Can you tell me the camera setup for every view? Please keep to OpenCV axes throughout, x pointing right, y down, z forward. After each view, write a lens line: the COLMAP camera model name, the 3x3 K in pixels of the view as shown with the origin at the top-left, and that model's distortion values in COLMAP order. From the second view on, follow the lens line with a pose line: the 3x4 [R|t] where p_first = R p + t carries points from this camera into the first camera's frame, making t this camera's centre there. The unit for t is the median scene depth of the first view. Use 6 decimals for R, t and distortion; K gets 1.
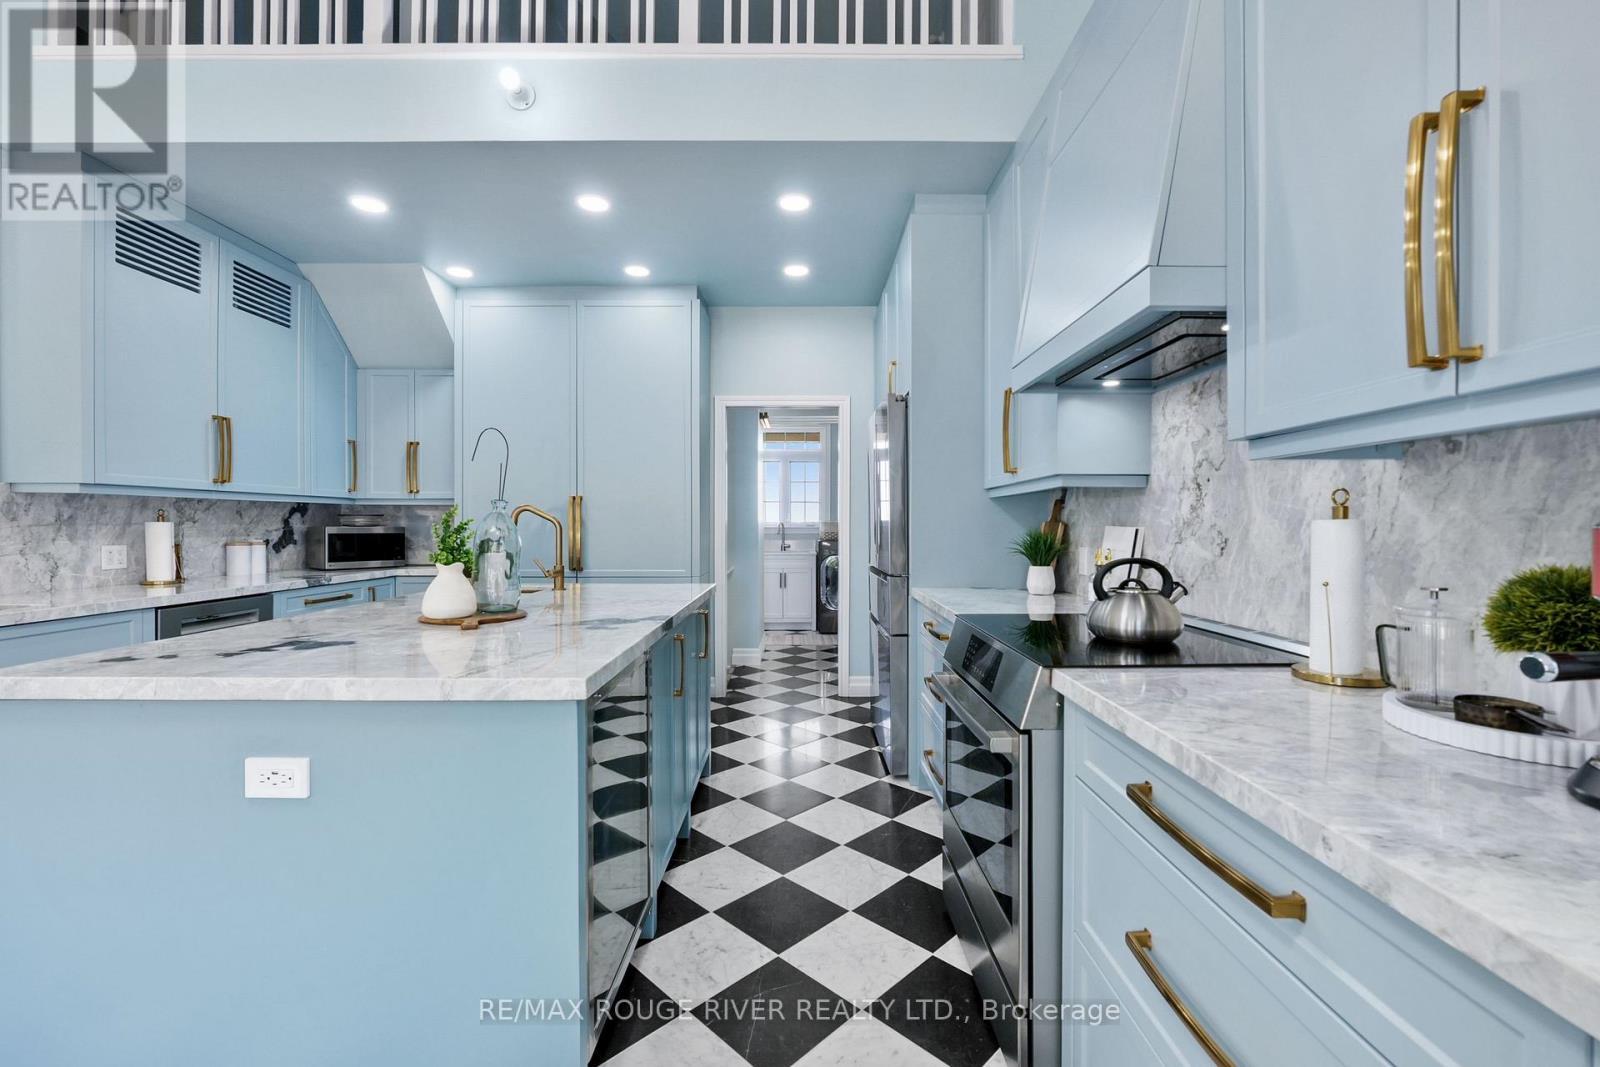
lens RADIAL K [[671.7, 0, 797.8], [0, 671.7, 525.5], [0, 0, 1]] dist [-0.002126, 0.000735]
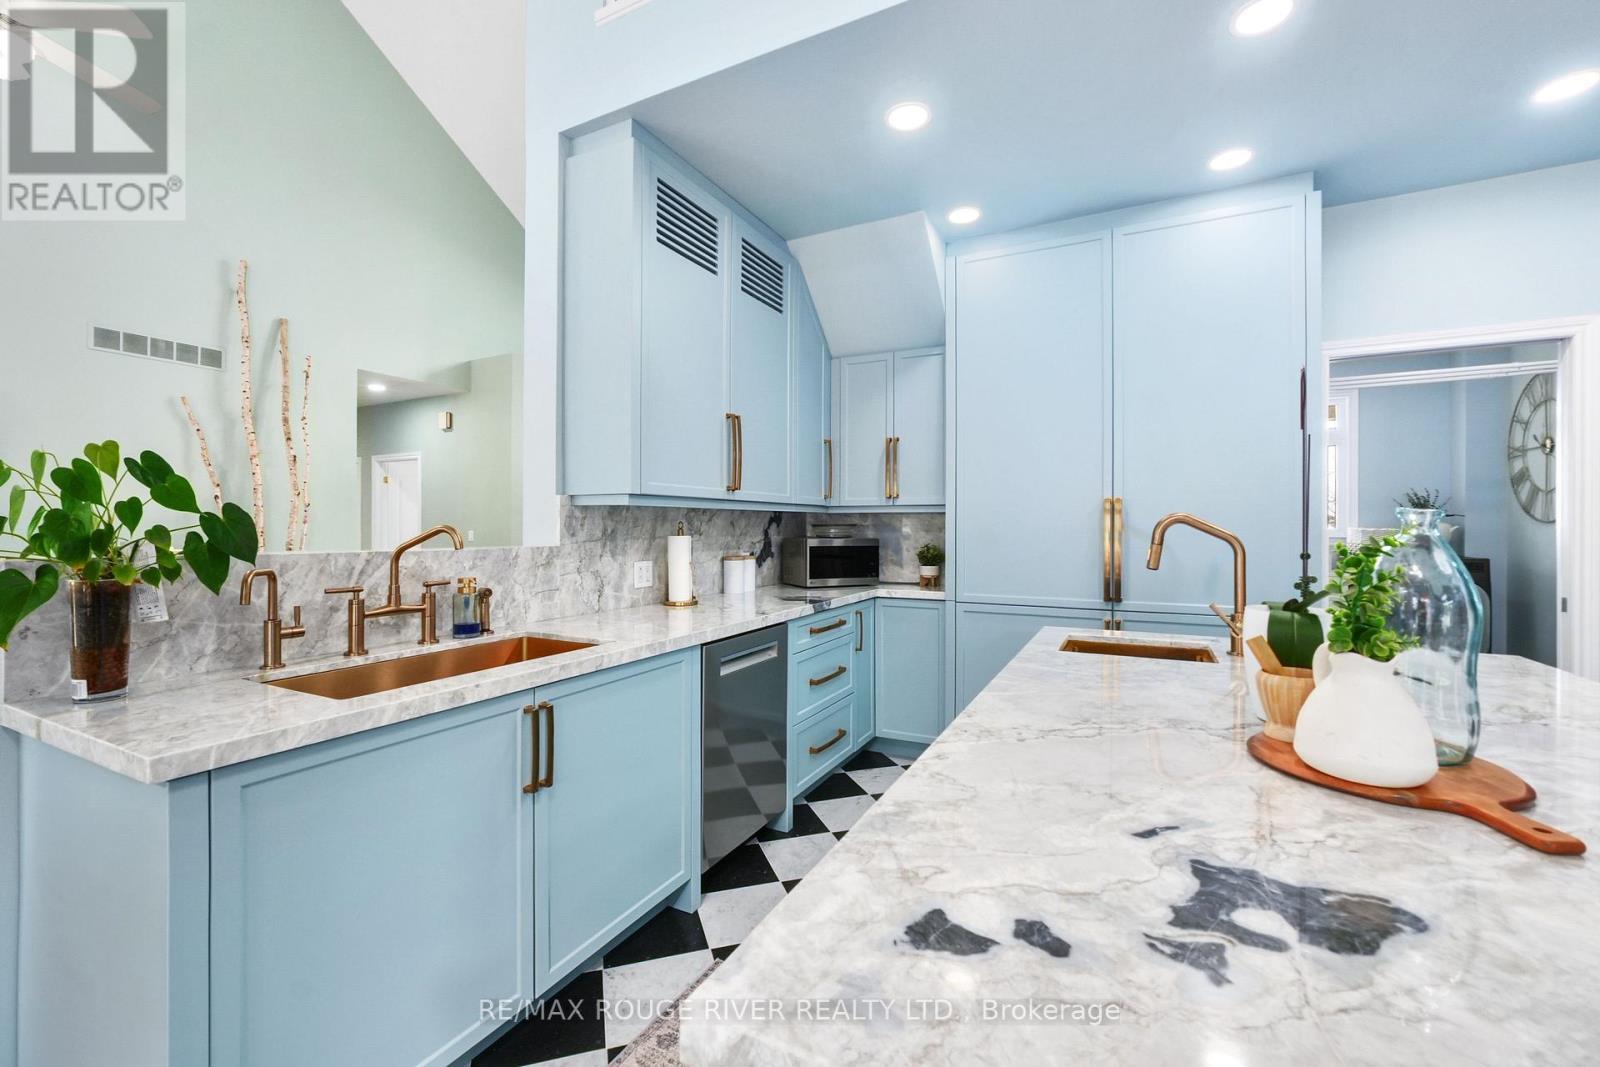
lens RADIAL K [[671.7, 0, 797.8], [0, 671.7, 525.5], [0, 0, 1]] dist [-0.002126, 0.000735]
pose [[0.890308, 0.002147, -0.455353, -0.349077], [-0.003391, 0.999992, -0.001916, -0.015401], [0.455346, 0.003250, 0.890309, 0.235518]]
